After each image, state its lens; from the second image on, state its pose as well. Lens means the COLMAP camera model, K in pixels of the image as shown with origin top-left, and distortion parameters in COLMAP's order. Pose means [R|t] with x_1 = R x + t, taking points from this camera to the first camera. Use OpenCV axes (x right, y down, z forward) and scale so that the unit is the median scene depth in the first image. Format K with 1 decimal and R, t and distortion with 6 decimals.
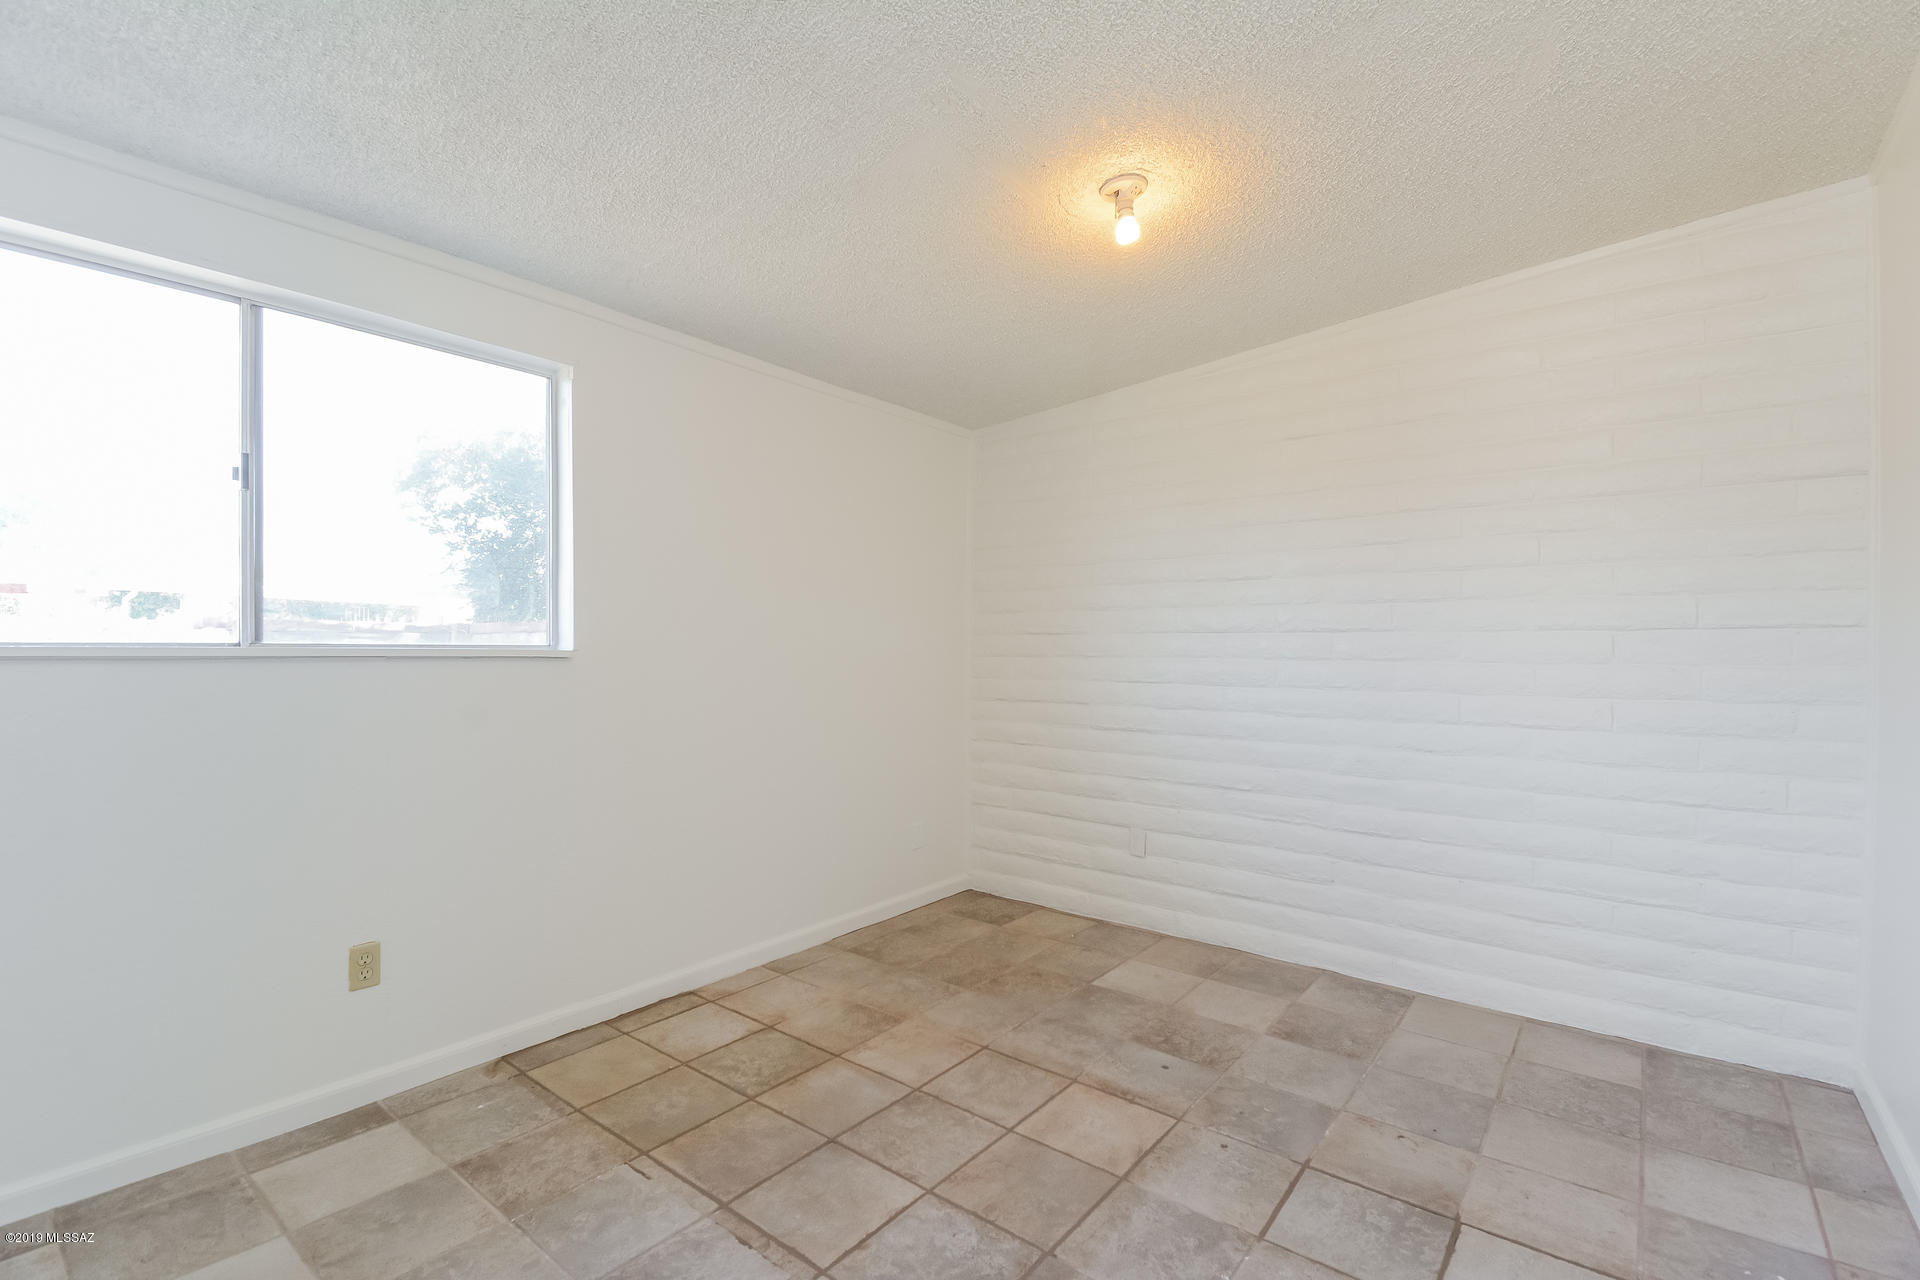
lens RADIAL K [[846.4, 0, 959.3], [0, 846.4, 646.5], [0, 0, 1]] dist [0.033442, -0.014548]
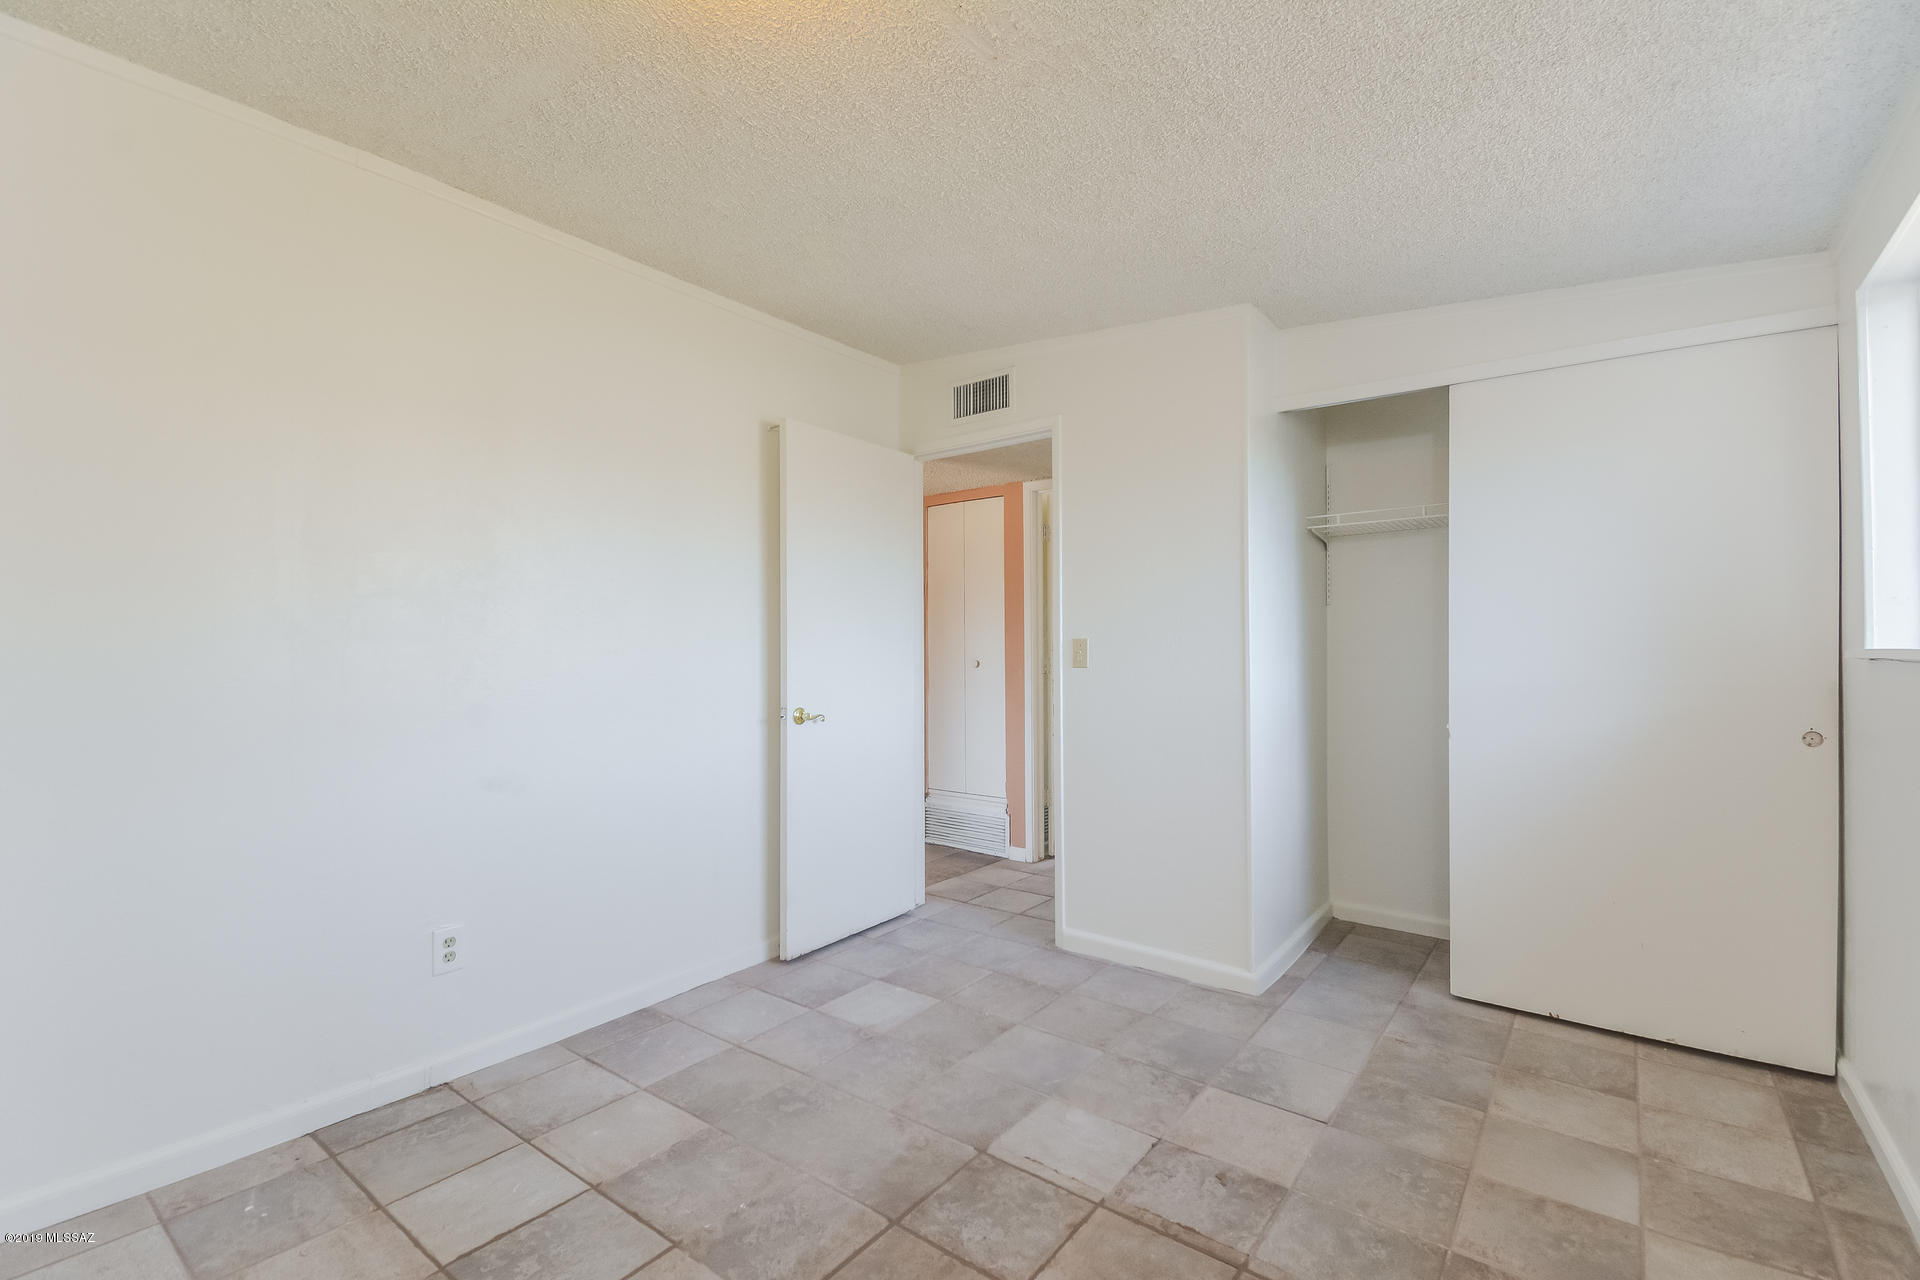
lens RADIAL K [[846.4, 0, 961.3], [0, 846.4, 642.9], [0, 0, 1]] dist [0.033442, -0.014548]
pose [[-0.999757, -0.001931, -0.021957, 0.044964], [-0.001660, 0.999922, -0.012344, 0.006000], [0.021979, -0.012304, -0.999683, 2.016280]]
